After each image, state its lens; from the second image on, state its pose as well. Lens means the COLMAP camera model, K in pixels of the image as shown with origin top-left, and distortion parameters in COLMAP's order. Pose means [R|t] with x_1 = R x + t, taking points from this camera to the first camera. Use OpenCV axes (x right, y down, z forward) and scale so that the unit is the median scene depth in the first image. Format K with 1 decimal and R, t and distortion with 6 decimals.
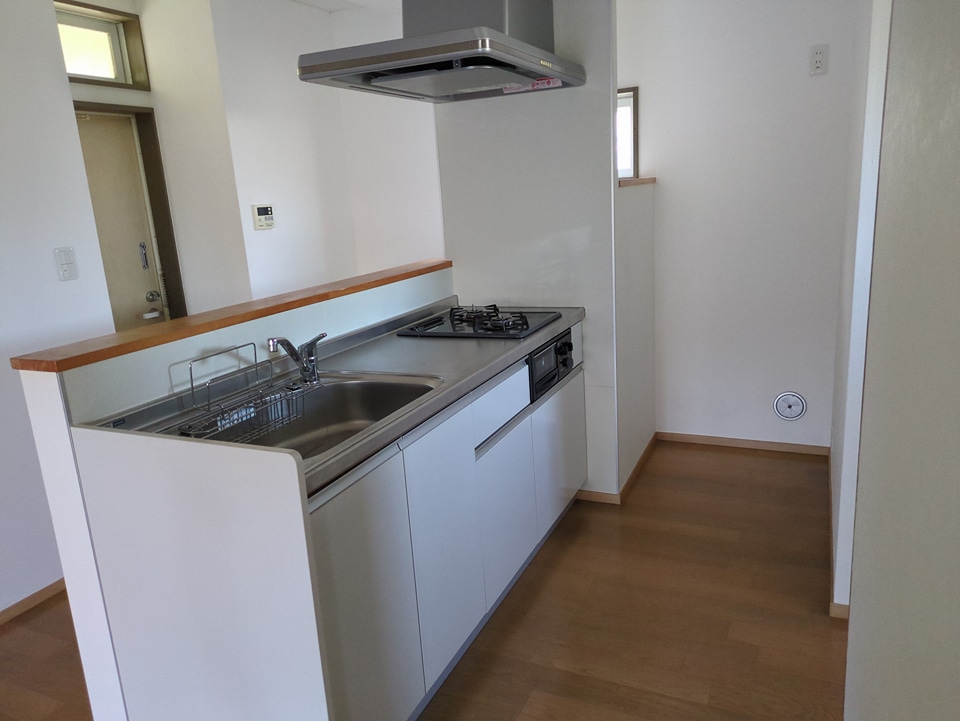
lens RADIAL K [[712.6, 0, 480.0], [0, 712.6, 360.5], [0, 0, 1]] dist [0.067785, -0.058404]
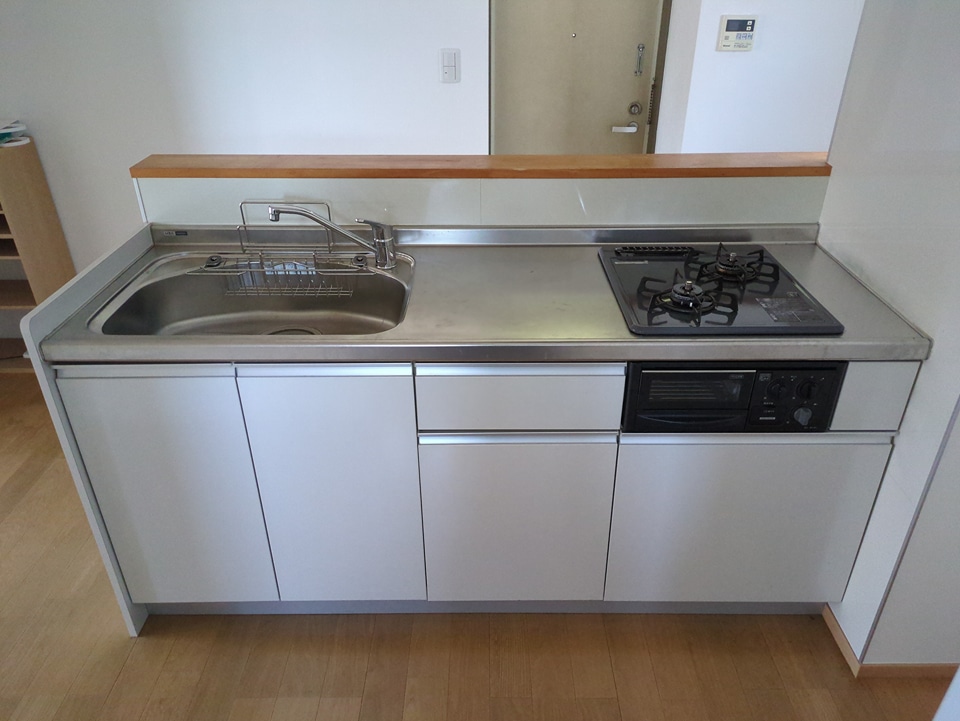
lens RADIAL K [[712.6, 0, 480.0], [0, 712.6, 360.5], [0, 0, 1]] dist [0.067785, -0.058404]
pose [[0.424238, 0.494553, -0.758577, 0.332498], [-0.238181, 0.869141, 0.433432, -0.170159], [0.873666, -0.003200, 0.486517, 0.405365]]
